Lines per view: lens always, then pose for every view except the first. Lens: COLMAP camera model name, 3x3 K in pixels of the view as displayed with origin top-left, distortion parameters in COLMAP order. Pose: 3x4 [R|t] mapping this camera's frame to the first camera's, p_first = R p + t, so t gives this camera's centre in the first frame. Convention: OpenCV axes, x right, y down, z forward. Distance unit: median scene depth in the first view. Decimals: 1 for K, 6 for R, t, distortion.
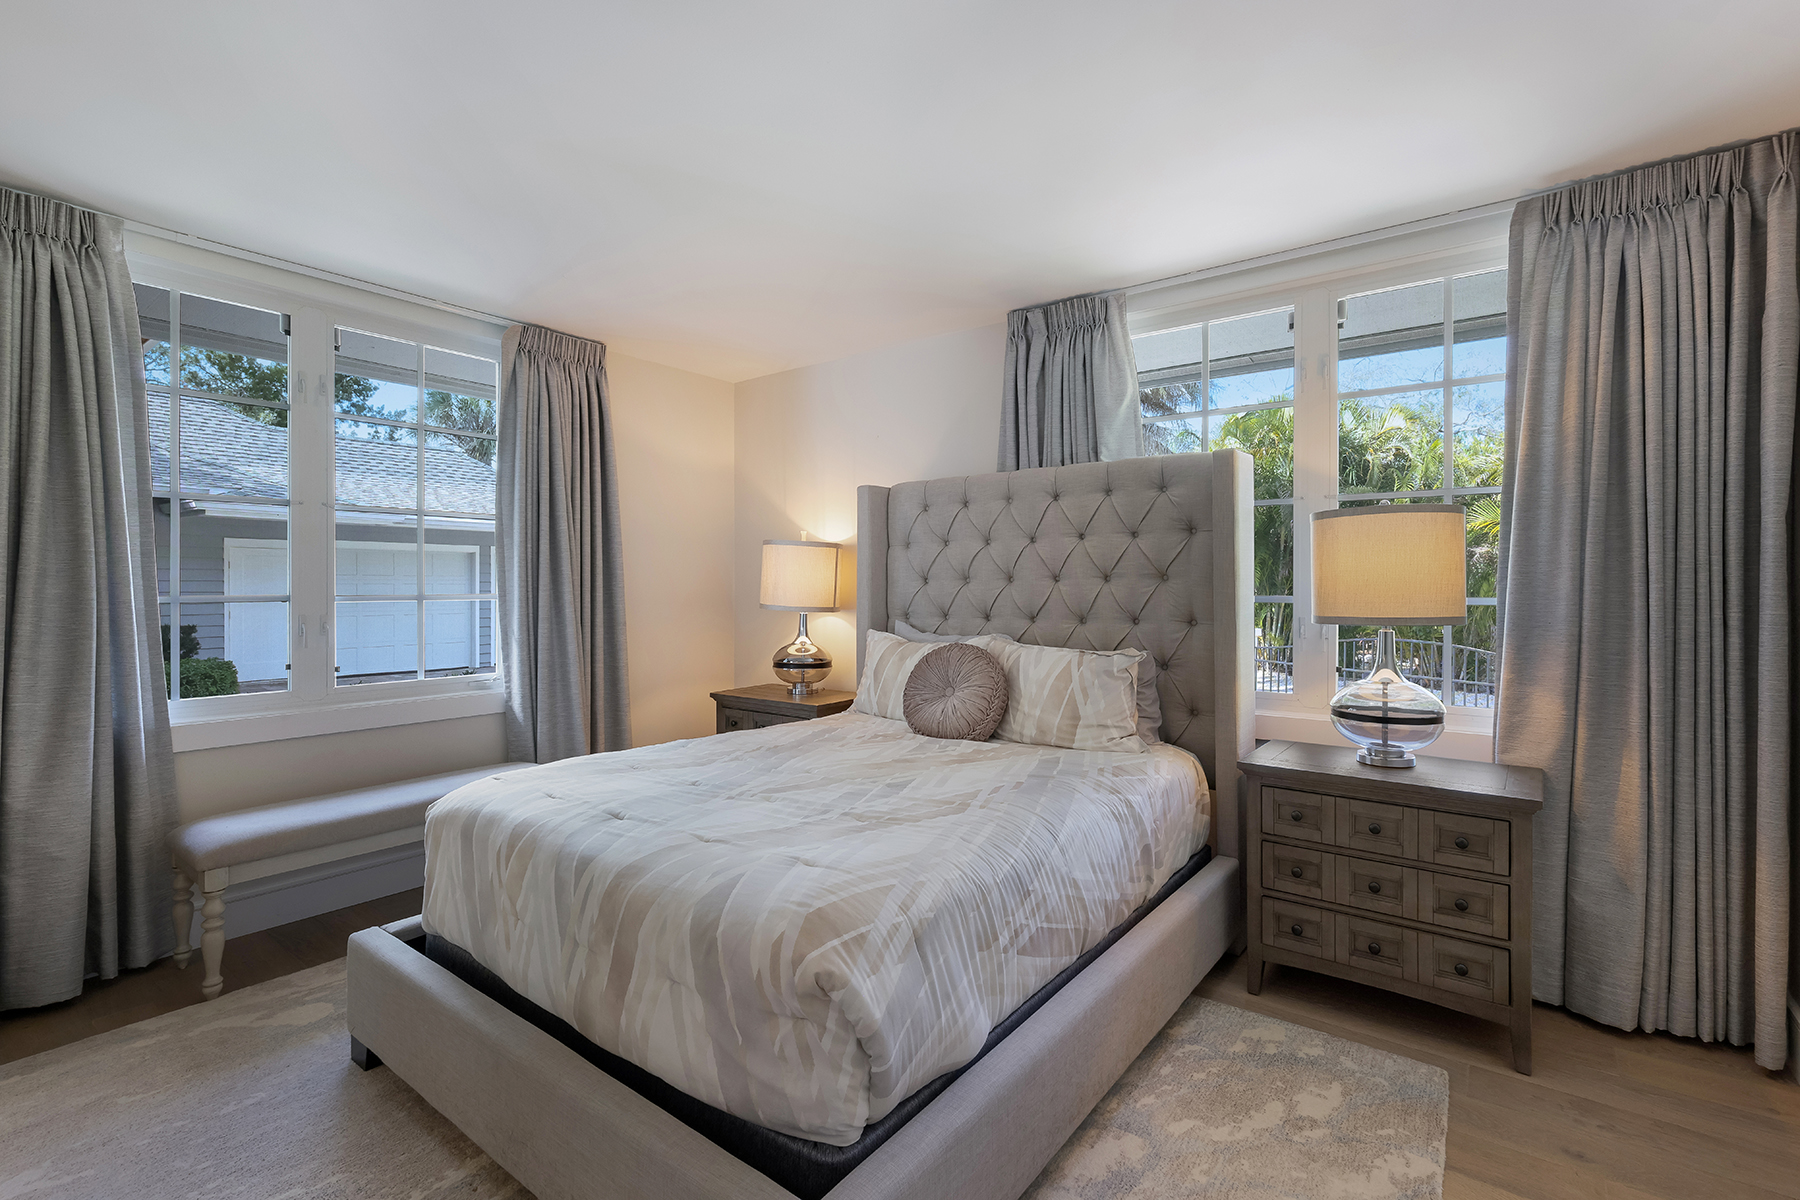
lens RADIAL K [[790.6, 0, 902.4], [0, 790.6, 592.7], [0, 0, 1]] dist [-0.000506, 0.001650]
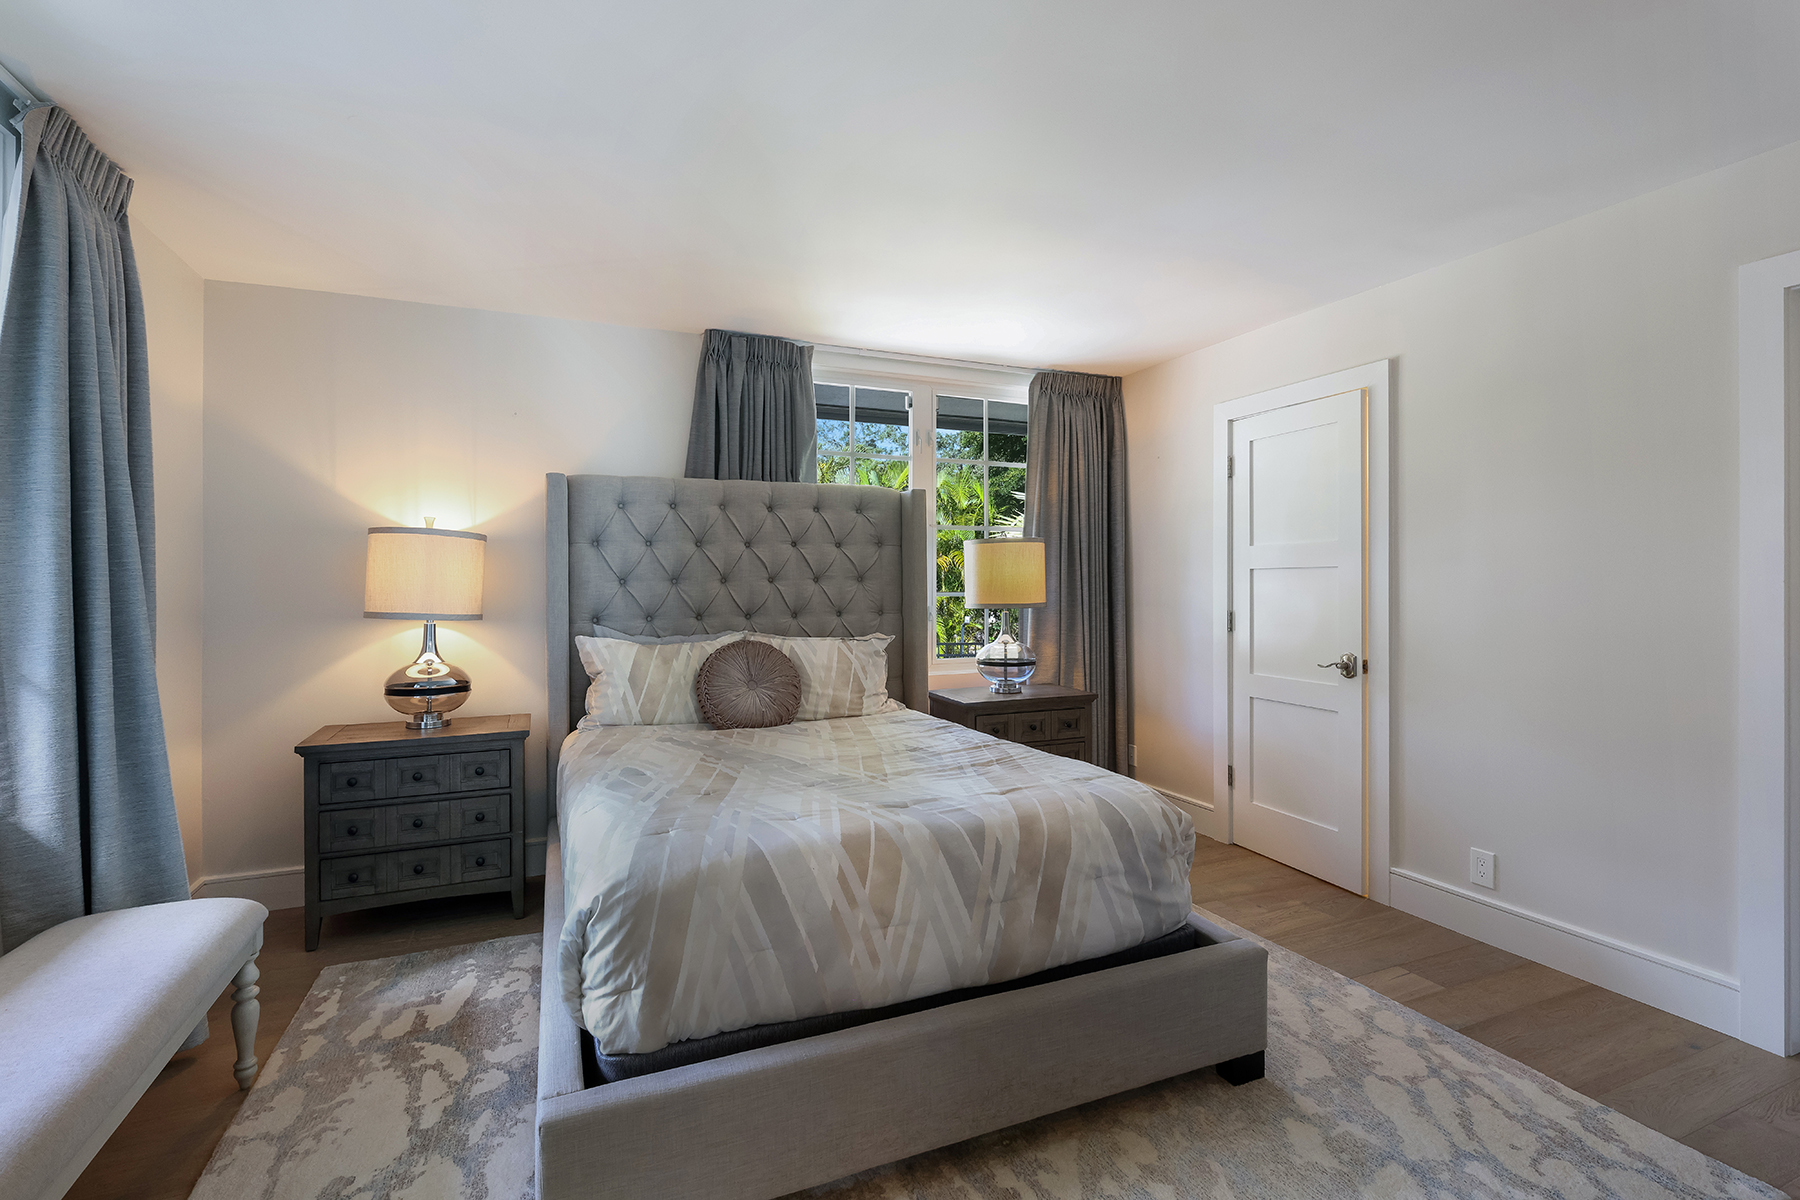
lens RADIAL K [[790.6, 0, 898.4], [0, 790.6, 592.2], [0, 0, 1]] dist [-0.000506, 0.001650]
pose [[0.509540, -0.010657, 0.860381, -0.787340], [0.013051, 0.999904, 0.004655, -0.003147], [-0.860348, 0.008857, 0.509630, 0.291370]]
